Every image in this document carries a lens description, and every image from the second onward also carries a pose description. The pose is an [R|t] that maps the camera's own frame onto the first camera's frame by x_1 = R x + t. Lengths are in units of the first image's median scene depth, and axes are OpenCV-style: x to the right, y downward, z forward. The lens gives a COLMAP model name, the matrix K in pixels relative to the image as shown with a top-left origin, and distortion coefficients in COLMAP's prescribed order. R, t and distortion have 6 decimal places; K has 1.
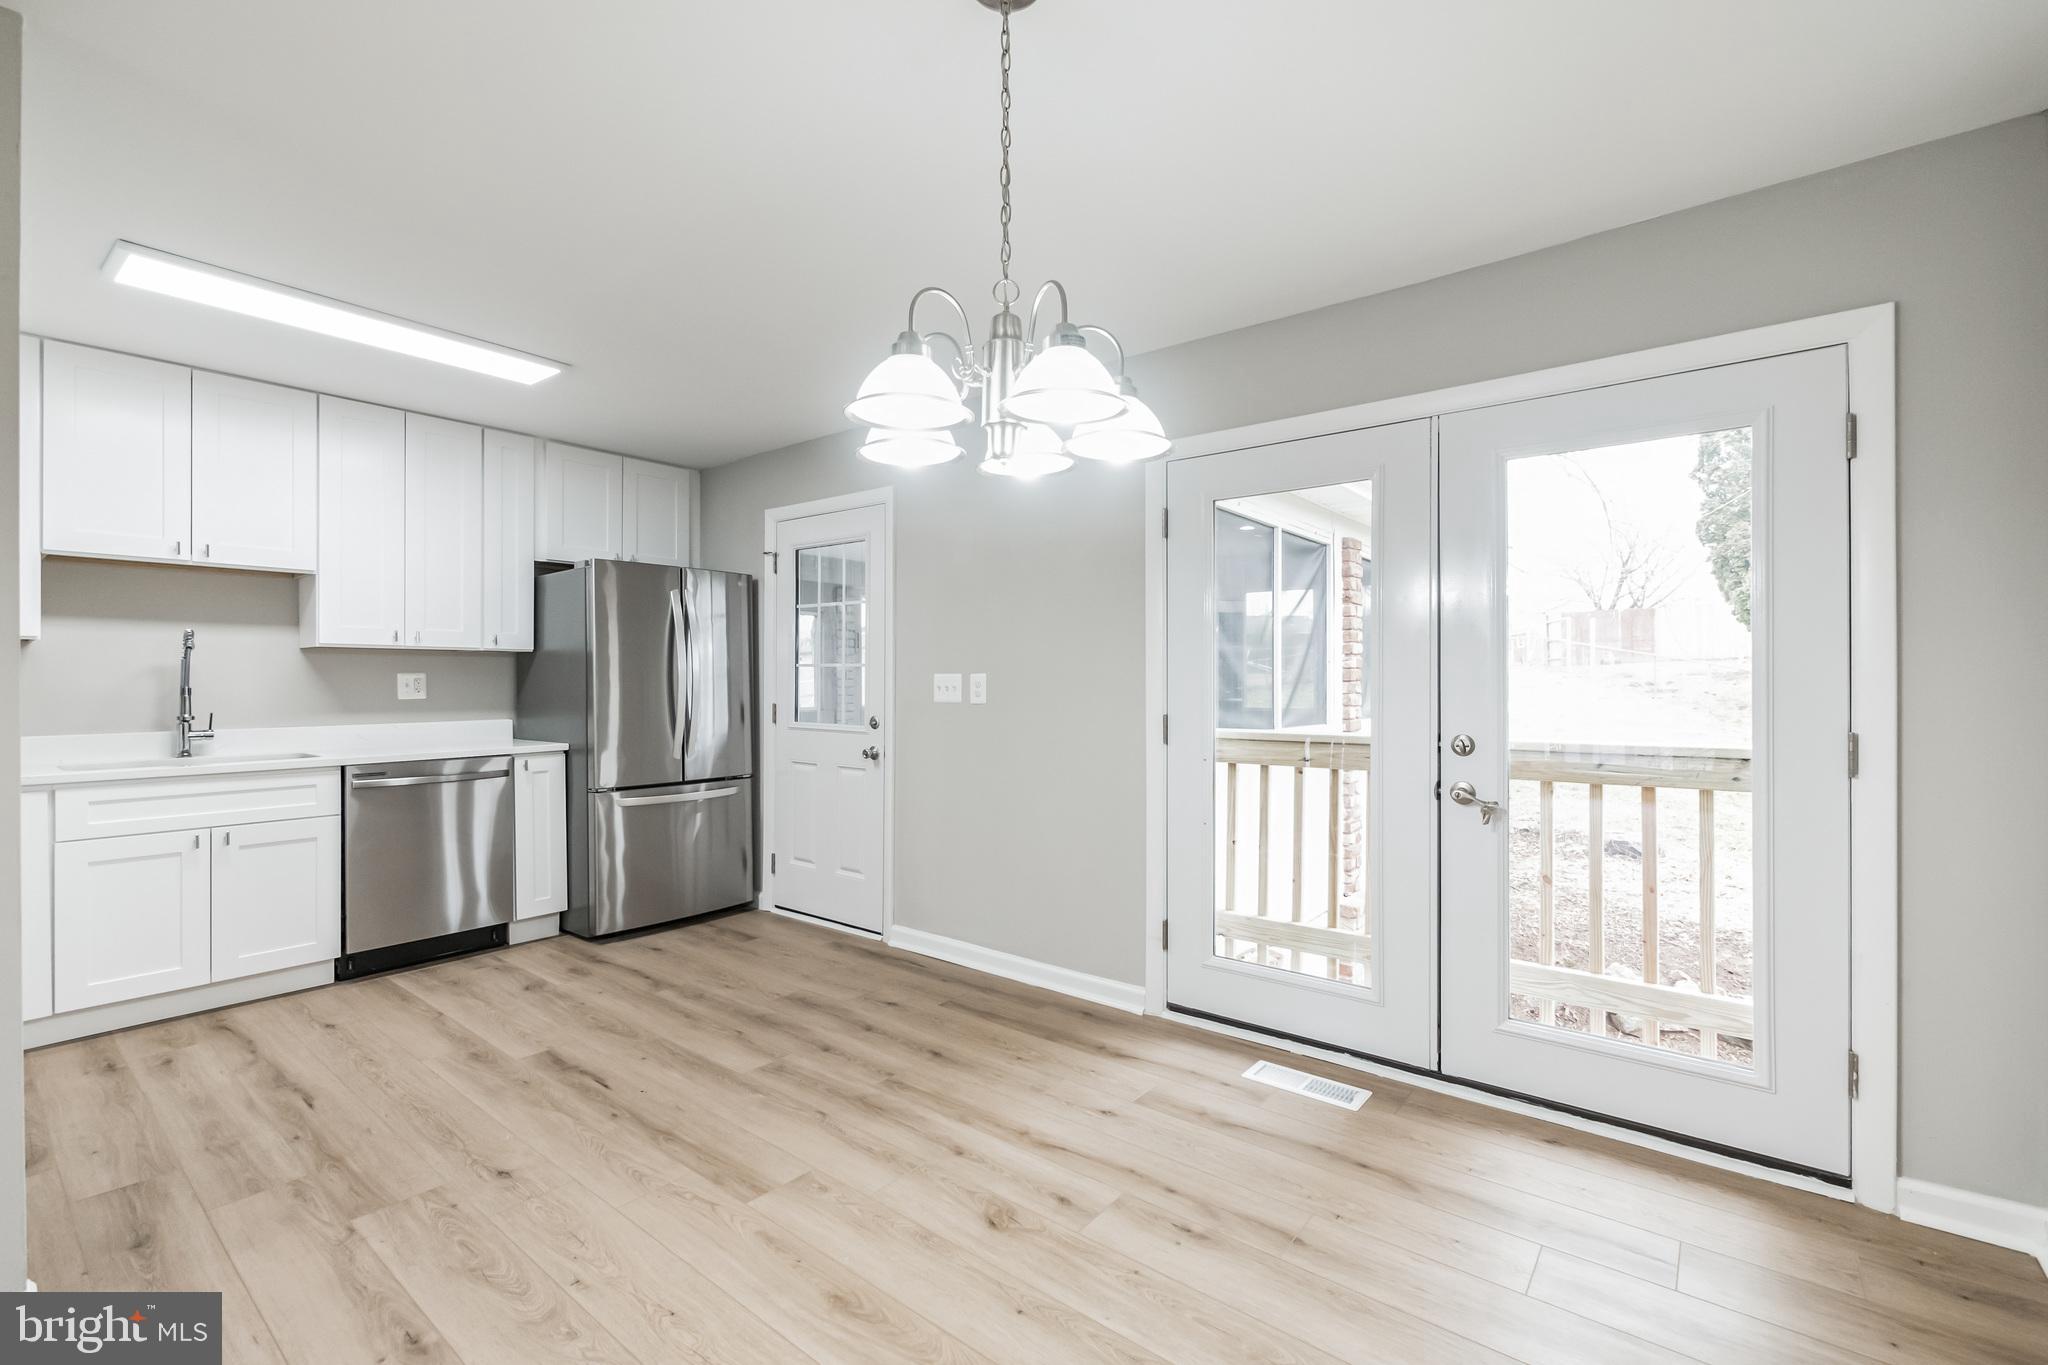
lens RADIAL K [[879.3, 0, 1034.7], [0, 879.3, 684.4], [0, 0, 1]] dist [-0.006953, 0.001509]
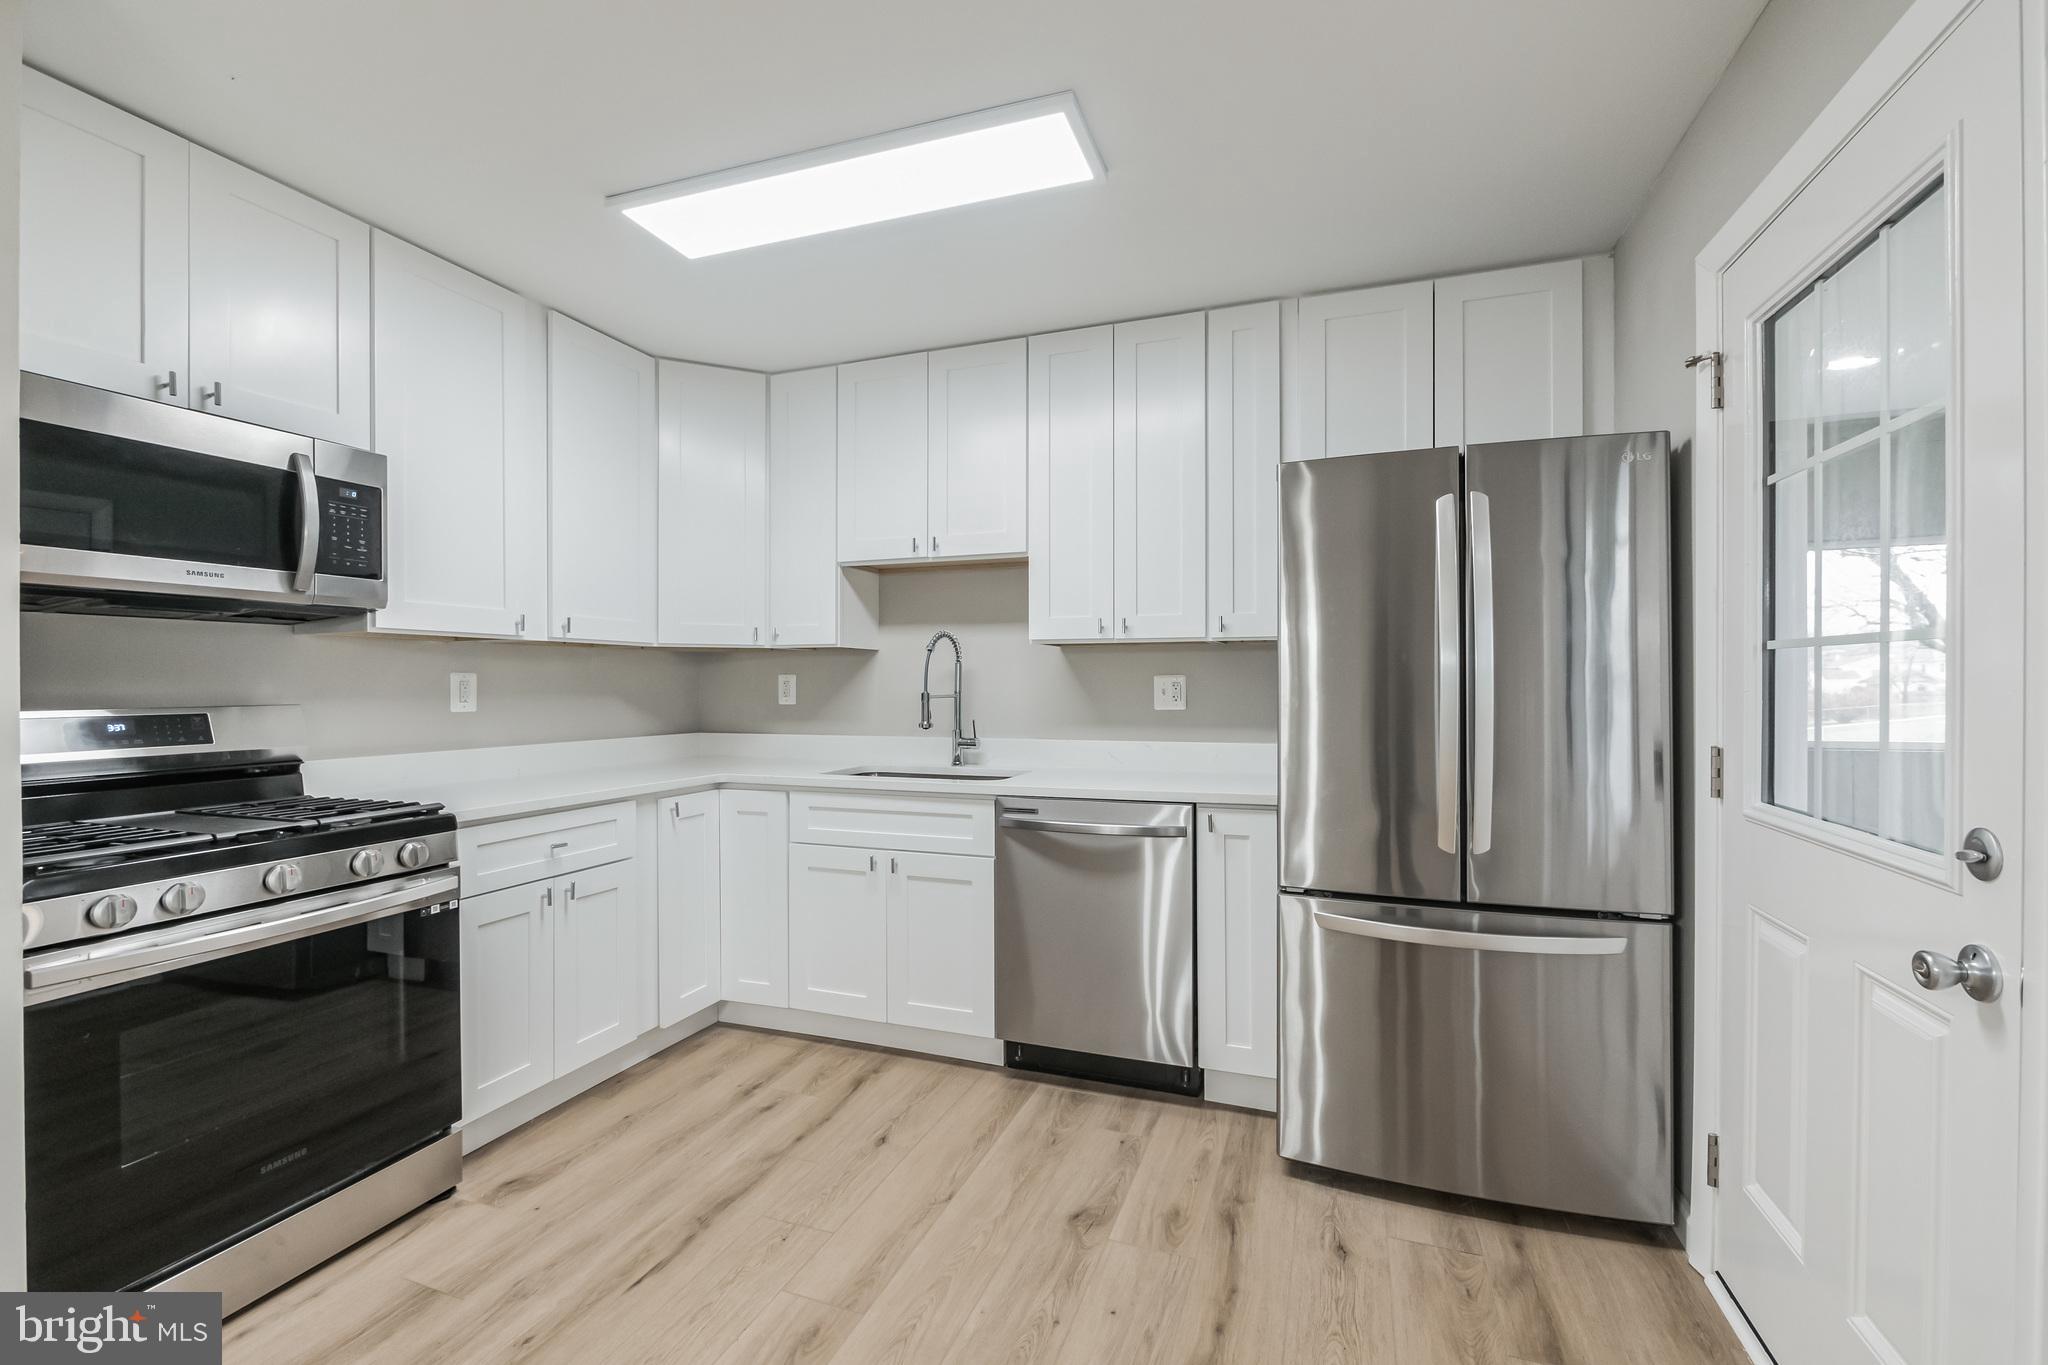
lens RADIAL K [[879.3, 0, 1043.7], [0, 879.3, 679.4], [0, 0, 1]] dist [-0.006953, 0.001509]
pose [[0.315192, -0.003508, -0.949021, -0.031935], [-0.004011, 0.999979, -0.005028, -0.006134], [0.949019, 0.005391, 0.315172, 0.775233]]
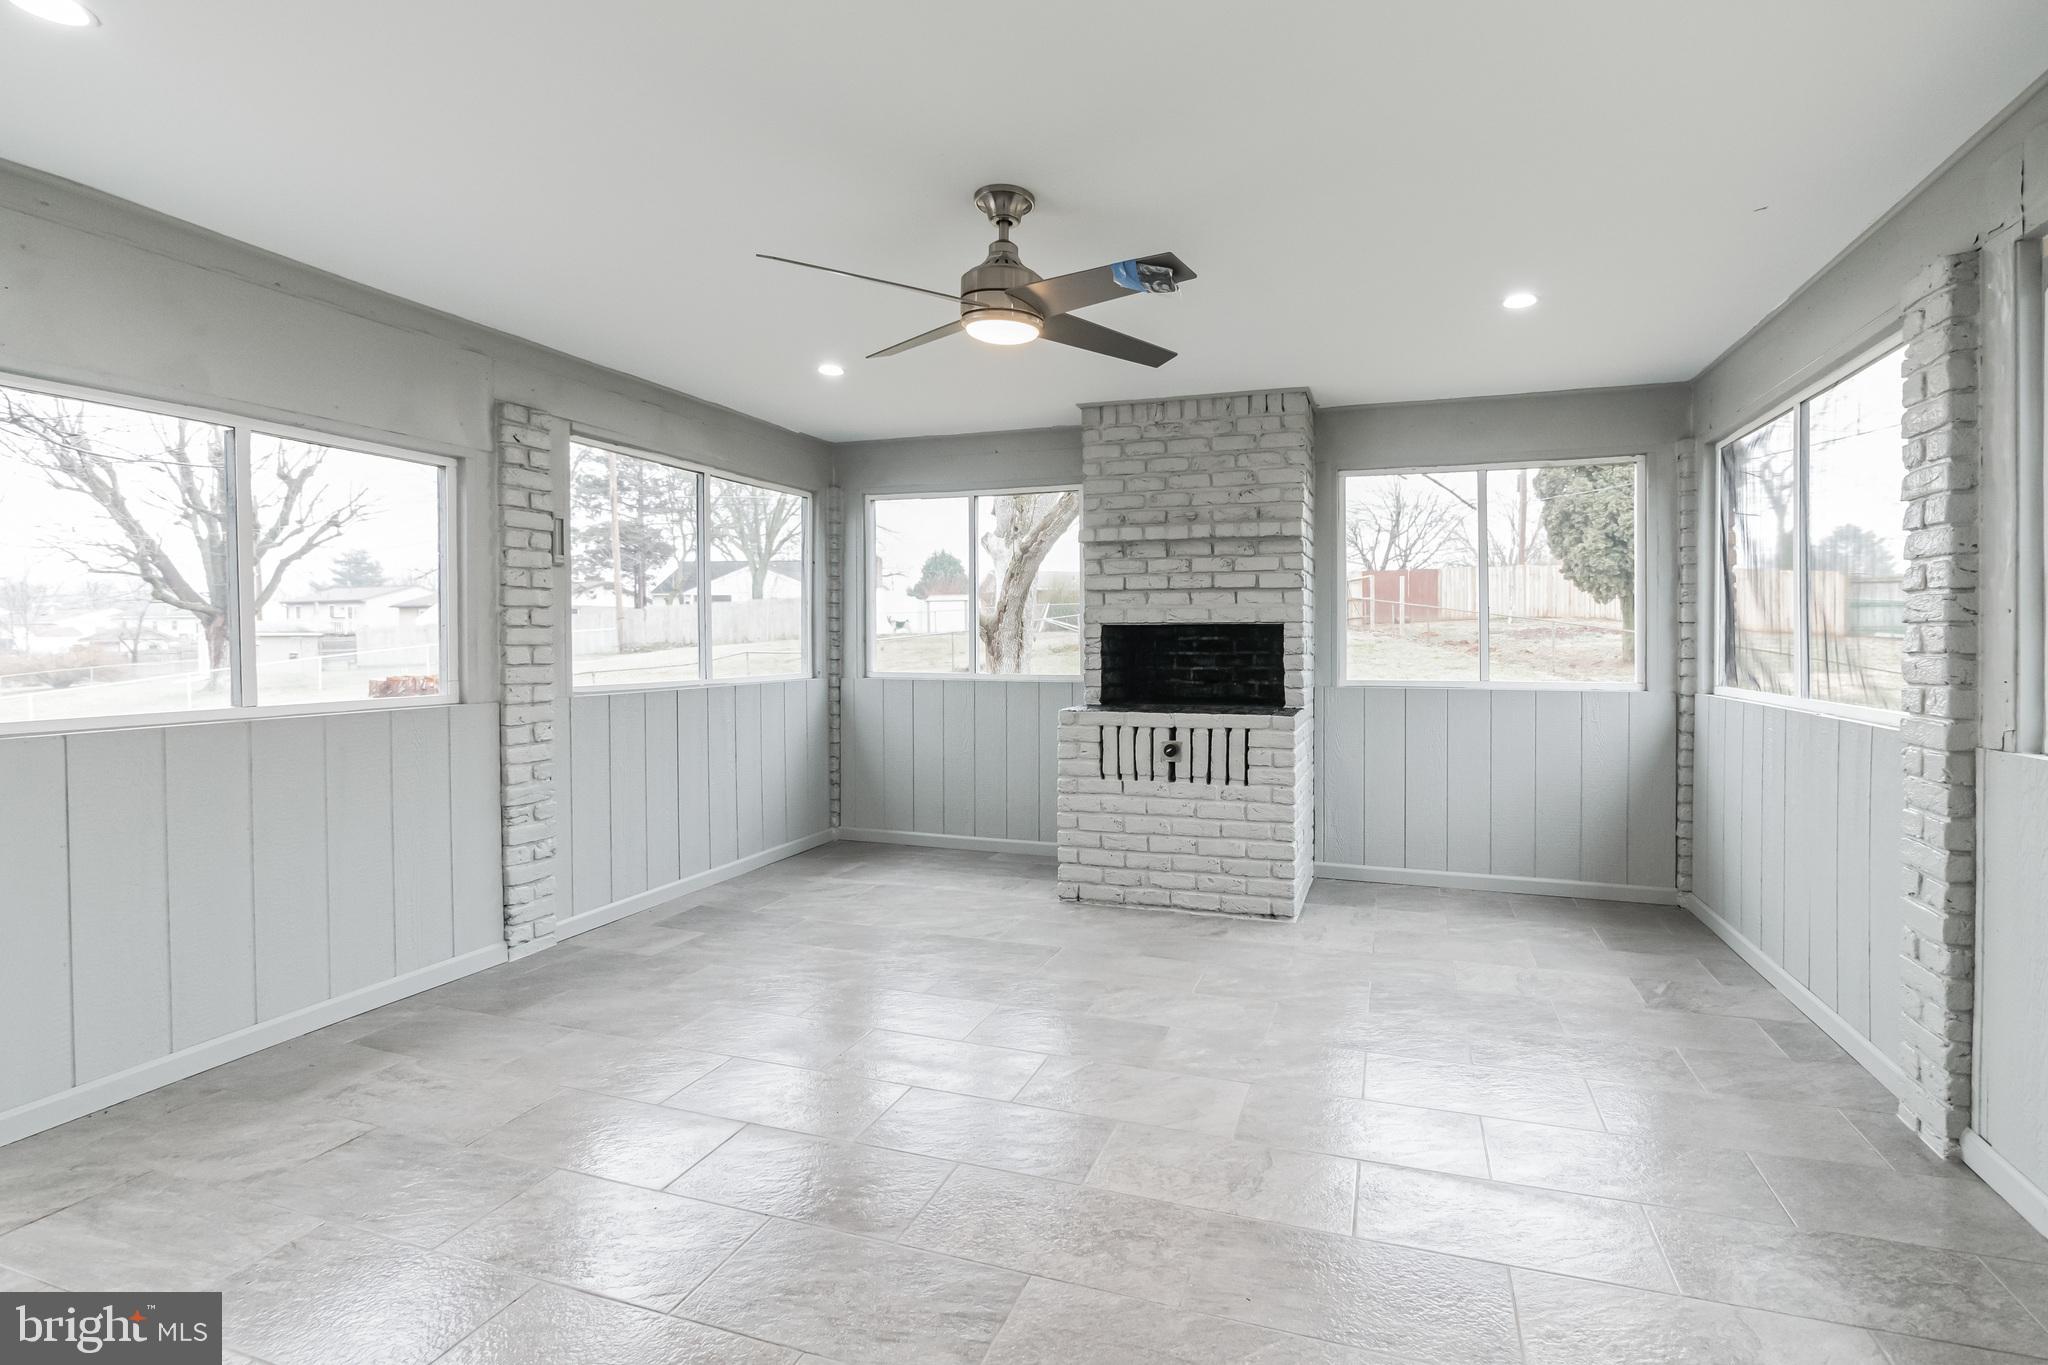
lens RADIAL K [[879.3, 0, 1083.1], [0, 879.3, 640.7], [0, 0, 1]] dist [-0.006953, 0.001509]
pose [[0.938271, 0.000609, 0.345901, -0.251630], [0.001302, 0.999985, -0.005291, 0.009290], [-0.345899, 0.005415, 0.938256, 1.231662]]
